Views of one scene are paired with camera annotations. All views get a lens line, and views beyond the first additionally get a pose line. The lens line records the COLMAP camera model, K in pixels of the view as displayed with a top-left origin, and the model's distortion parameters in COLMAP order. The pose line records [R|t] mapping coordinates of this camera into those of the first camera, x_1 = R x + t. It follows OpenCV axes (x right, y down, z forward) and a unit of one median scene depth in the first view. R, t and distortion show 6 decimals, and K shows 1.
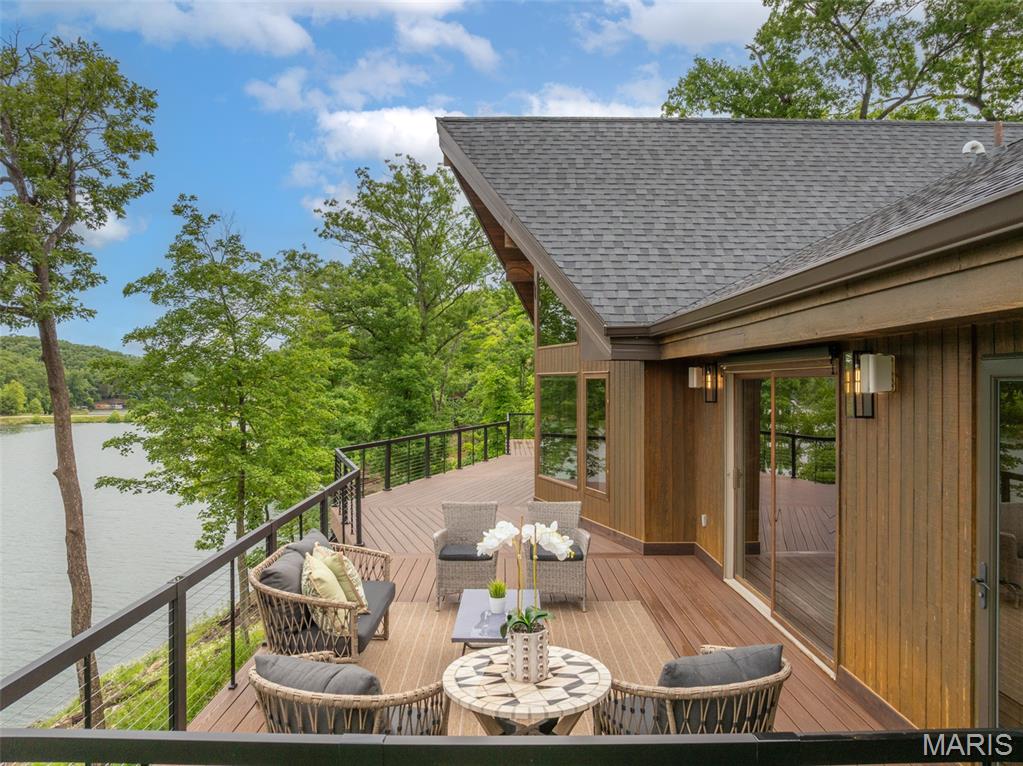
lens RADIAL K [[721.5, 0, 510.6], [0, 721.5, 382.2], [0, 0, 1]] dist [-0.039000, 0.007663]
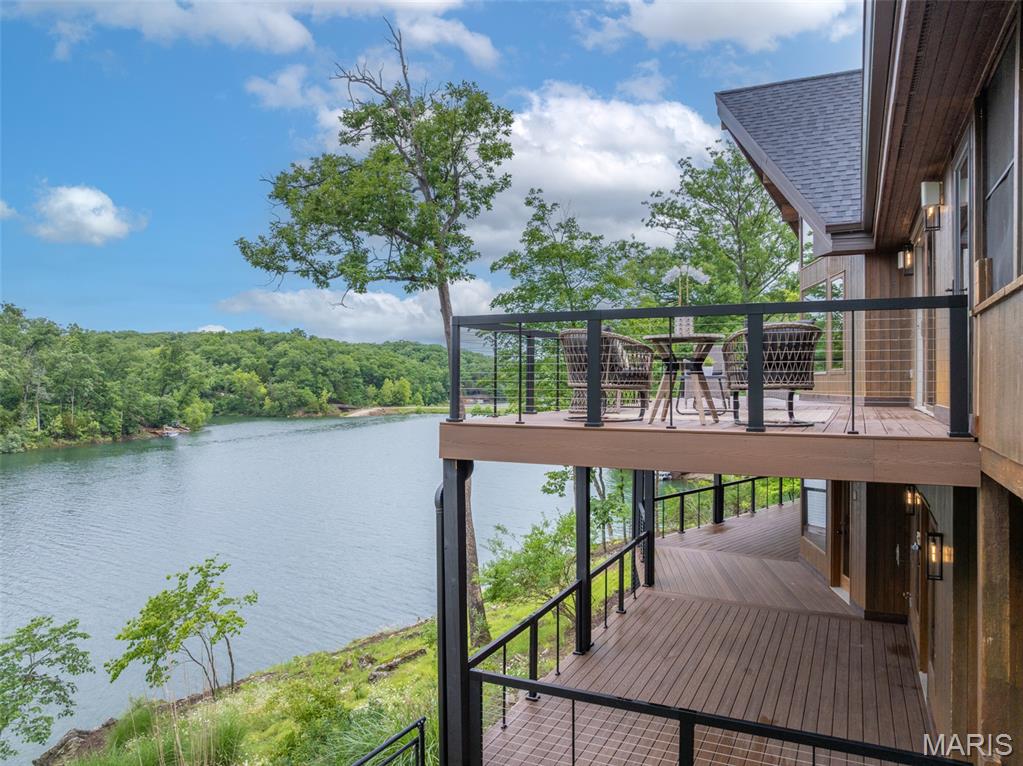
lens RADIAL K [[721.5, 0, 507.8], [0, 721.5, 381.7], [0, 0, 1]] dist [-0.039000, 0.007663]
pose [[0.894715, -0.002332, -0.446631, 0.072672], [0.000913, 0.999994, -0.003393, 0.081555], [0.446636, 0.002628, 0.894712, -0.161978]]
